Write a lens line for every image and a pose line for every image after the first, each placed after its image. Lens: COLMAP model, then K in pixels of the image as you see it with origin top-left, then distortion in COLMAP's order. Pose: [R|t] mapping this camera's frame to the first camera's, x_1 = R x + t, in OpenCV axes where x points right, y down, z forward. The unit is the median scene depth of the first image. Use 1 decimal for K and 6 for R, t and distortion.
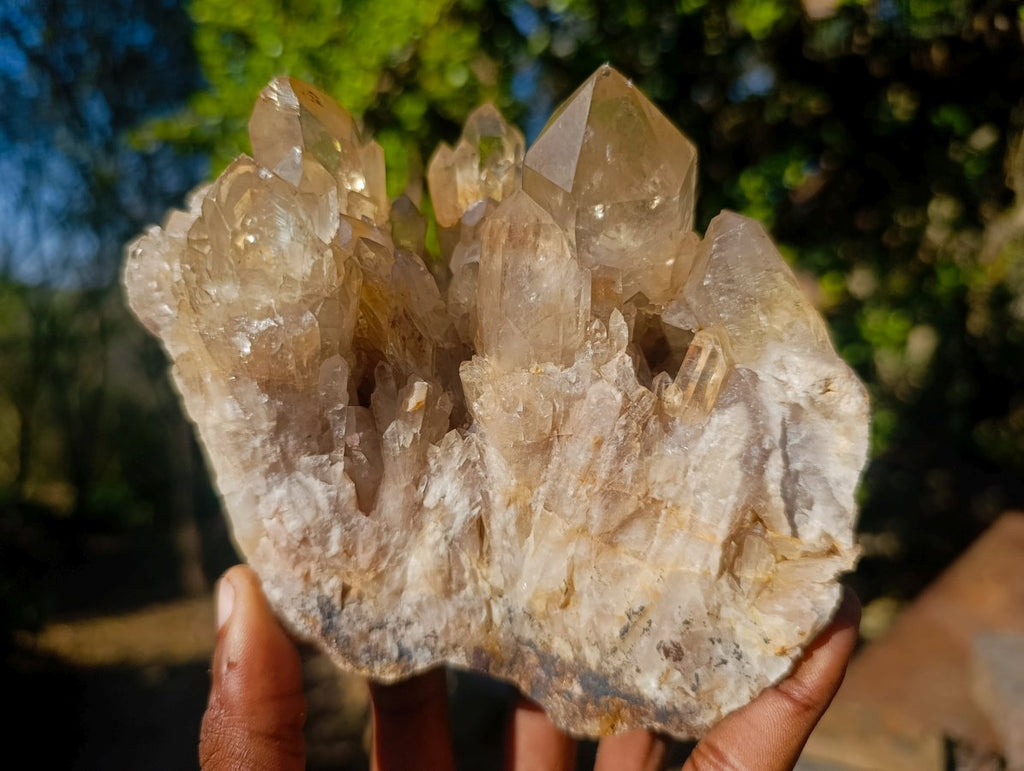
lens RADIAL K [[736.6, 0, 515.9], [0, 736.6, 367.7], [0, 0, 1]] dist [-0.046111, -0.000604]
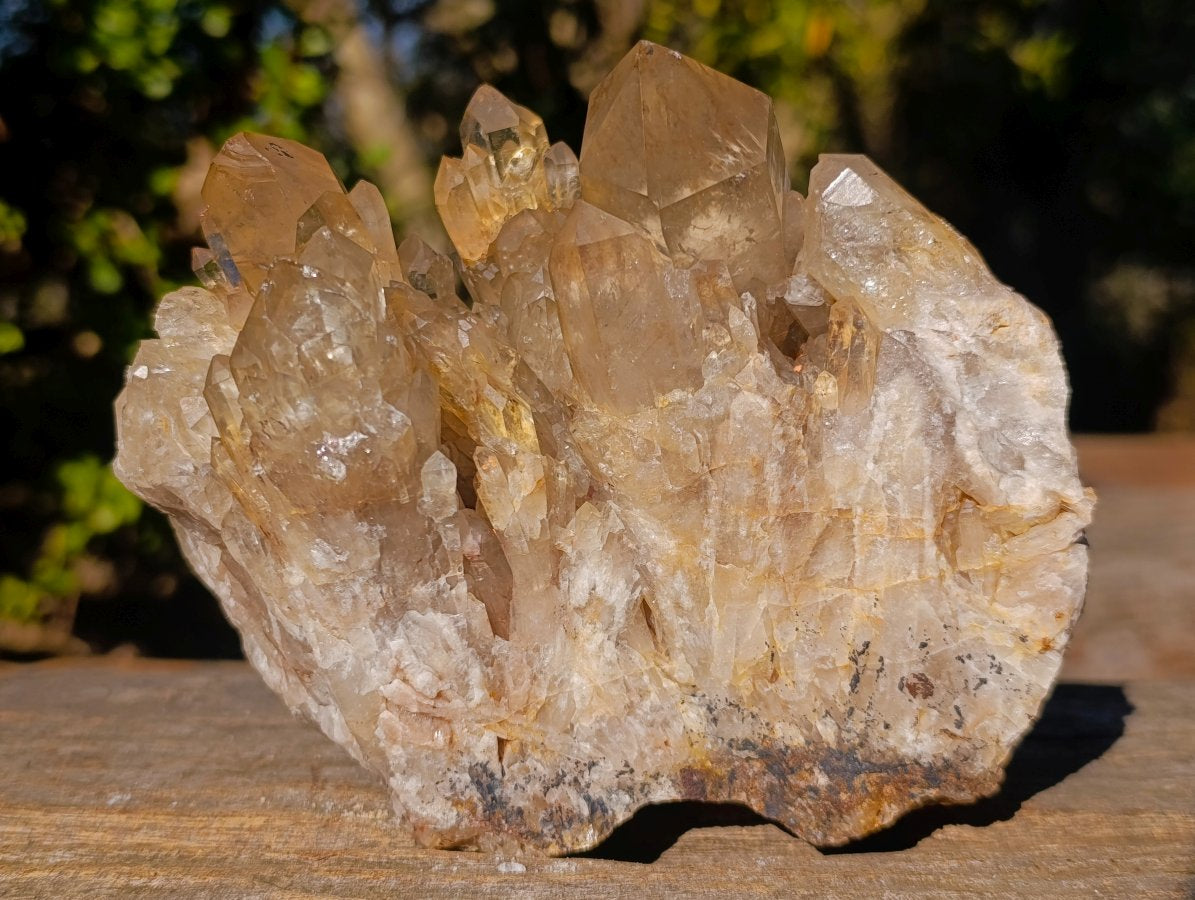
lens RADIAL K [[1739.2, 0, 600.9], [0, 1739.2, 447.7], [0, 0, 1]] dist [0.184004, 0.000000]
pose [[0.955487, -0.286682, 0.069702, -0.185989], [0.286856, 0.957943, 0.007716, 0.015895], [-0.068983, 0.012621, 0.997538, -0.941959]]
